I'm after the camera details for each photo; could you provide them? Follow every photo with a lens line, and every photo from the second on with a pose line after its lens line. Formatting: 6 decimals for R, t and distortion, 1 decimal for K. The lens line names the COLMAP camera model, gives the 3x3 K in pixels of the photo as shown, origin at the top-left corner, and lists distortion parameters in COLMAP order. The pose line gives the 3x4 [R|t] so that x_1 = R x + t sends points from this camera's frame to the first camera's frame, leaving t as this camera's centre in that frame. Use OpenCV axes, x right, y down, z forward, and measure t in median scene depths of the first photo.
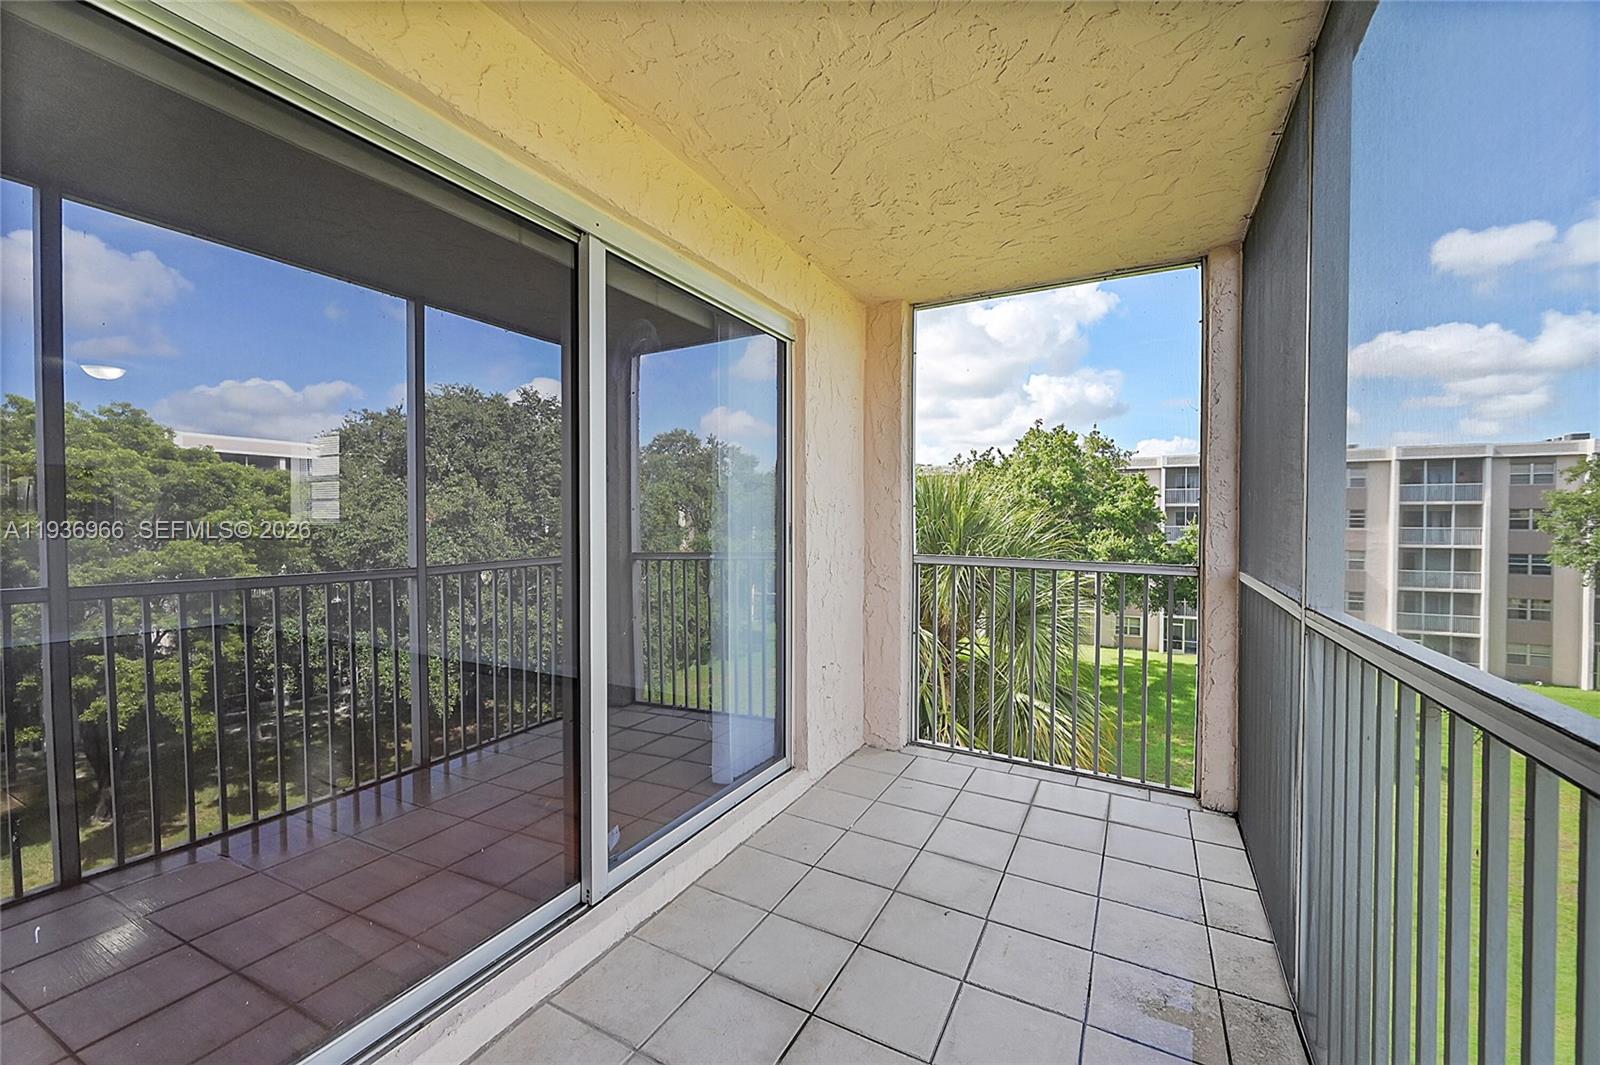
lens RADIAL K [[644.2, 0, 796.9], [0, 644.2, 534.5], [0, 0, 1]] dist [-0.000469, 0.000195]
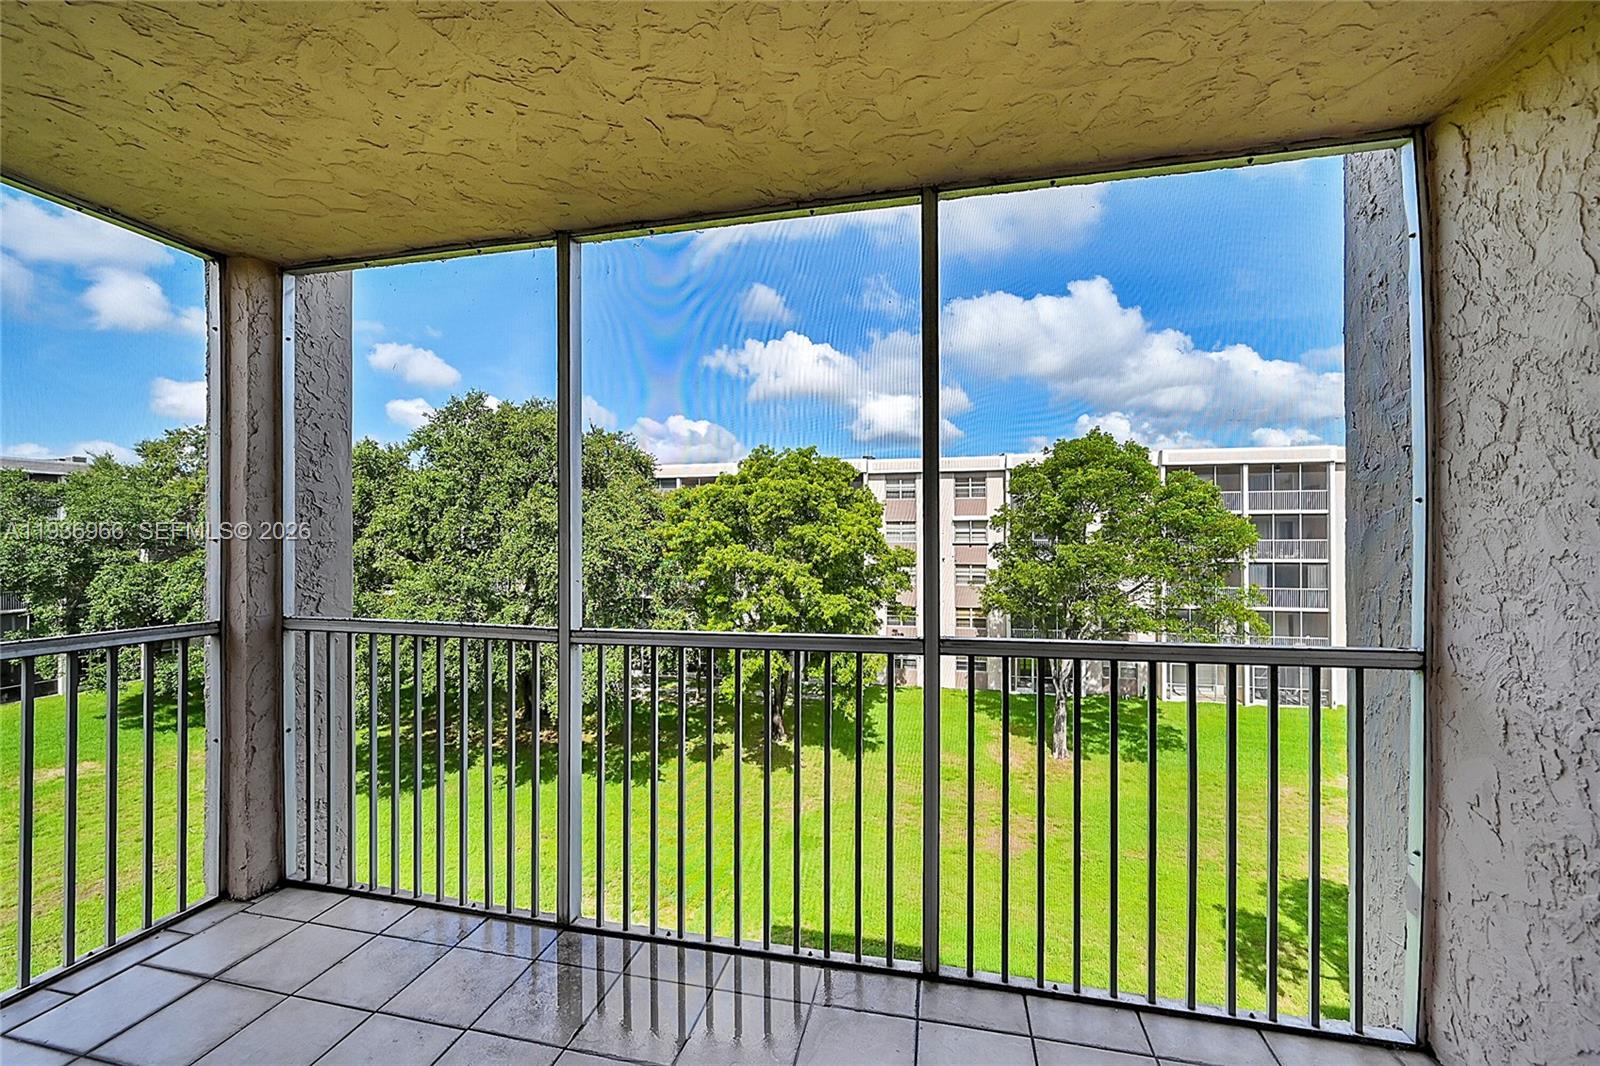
lens RADIAL K [[644.2, 0, 796.9], [0, 644.2, 535.0], [0, 0, 1]] dist [-0.000469, 0.000195]
pose [[-0.263386, -0.001316, 0.964690, -0.328483], [0.022124, 0.999728, 0.007404, -0.044271], [-0.964437, 0.023292, -0.263285, 0.428004]]
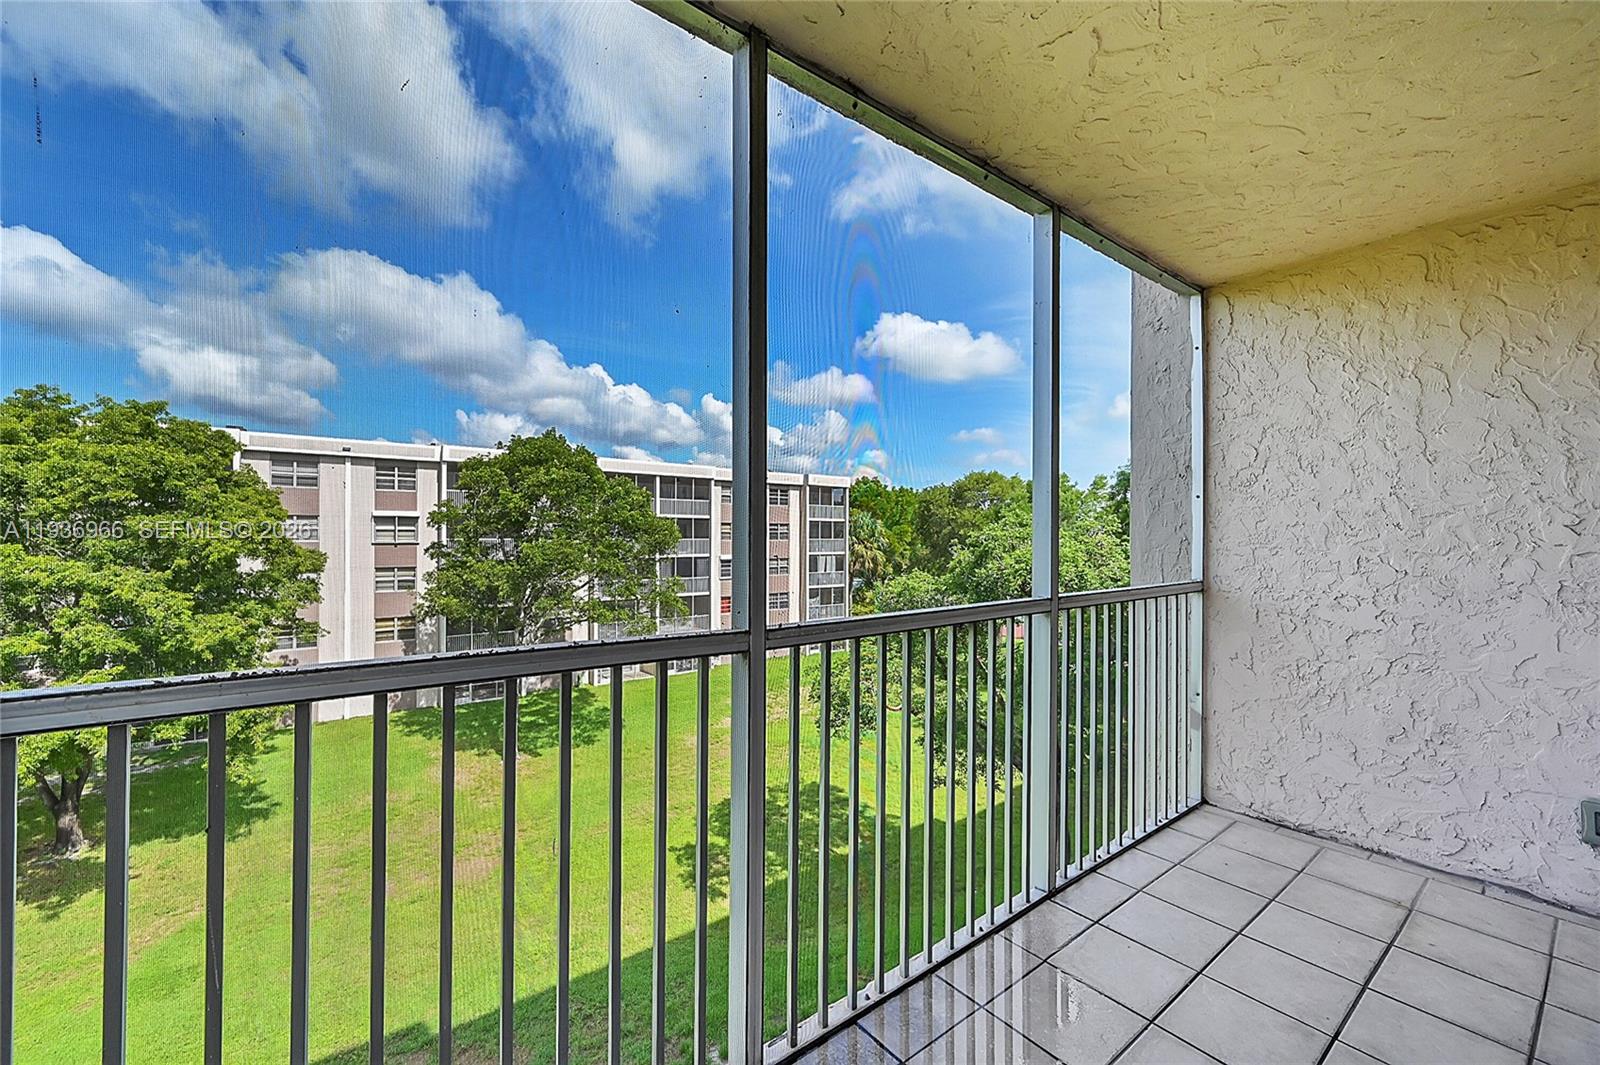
lens RADIAL K [[644.2, 0, 796.9], [0, 644.2, 534.5], [0, 0, 1]] dist [-0.000469, 0.000195]
pose [[-0.911627, -0.003577, 0.411003, 0.187949], [0.003930, 0.999841, 0.017418, -0.021293], [-0.411000, 0.017494, -0.911468, 0.894439]]
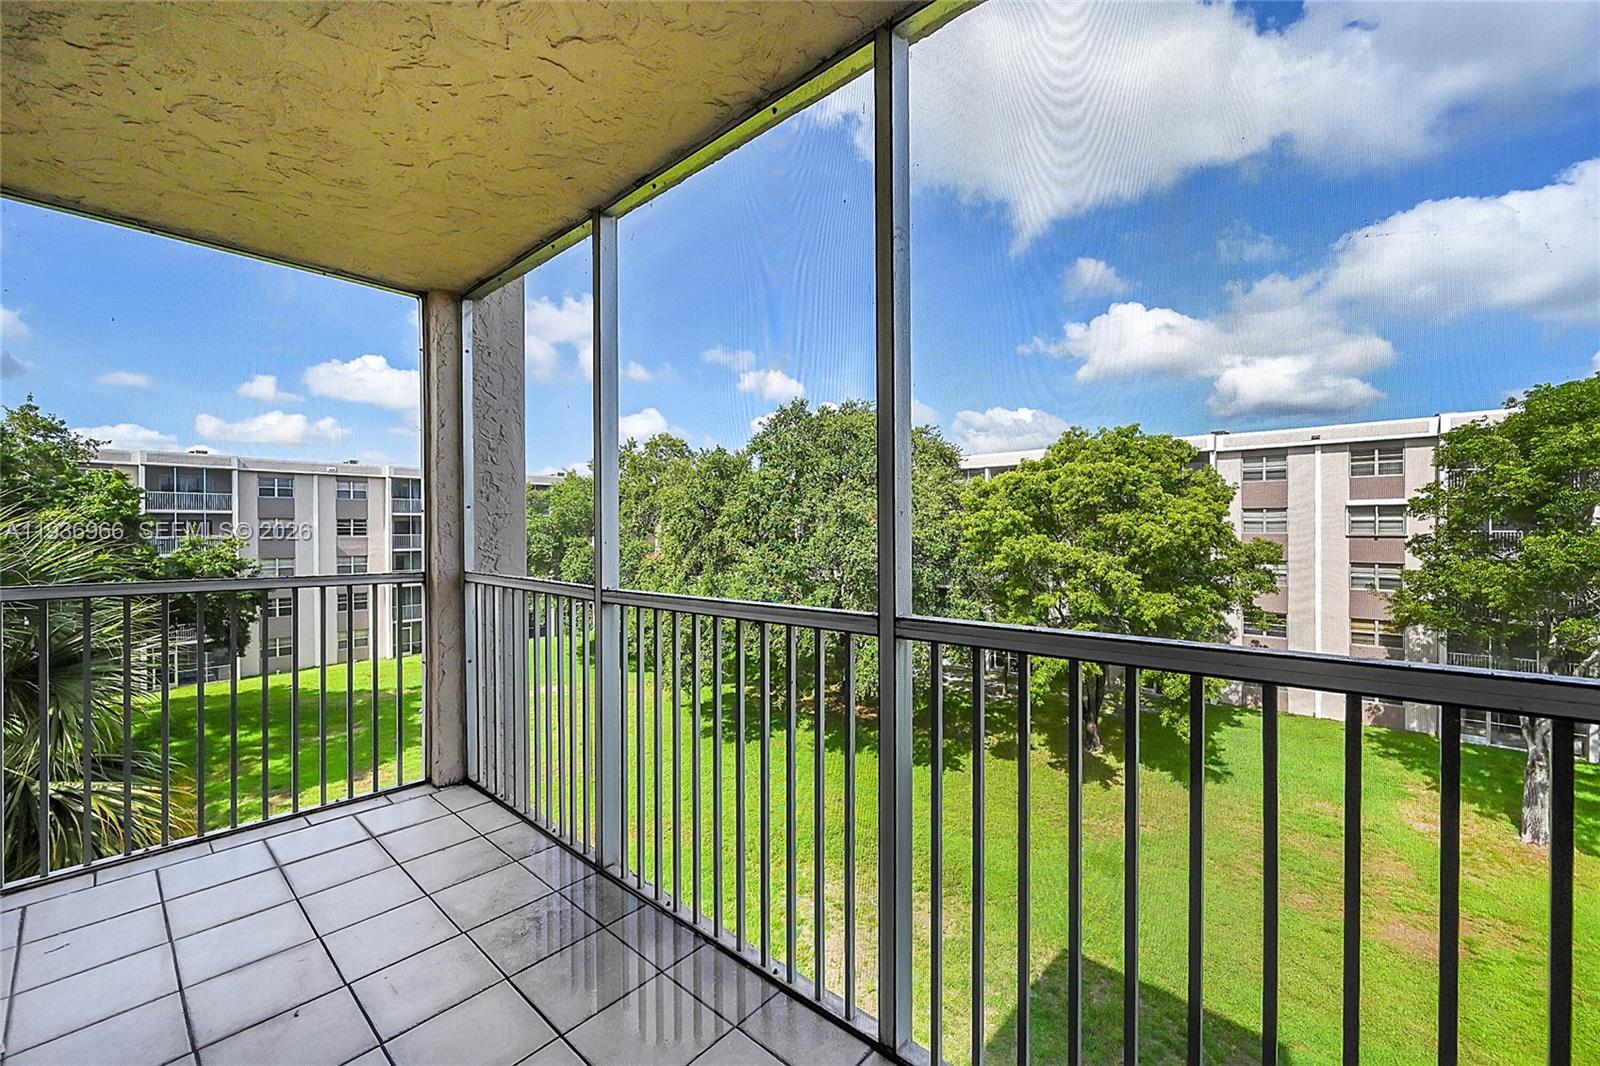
lens RADIAL K [[631.5, 0, 798.2], [0, 631.5, 534.7], [0, 0, 1]] dist [0.001002, 0.000263]
pose [[0.229904, -0.012075, 0.973138, -0.241726], [0.024432, 0.999679, 0.006632, -0.004844], [-0.972907, 0.022251, 0.230126, 0.113023]]
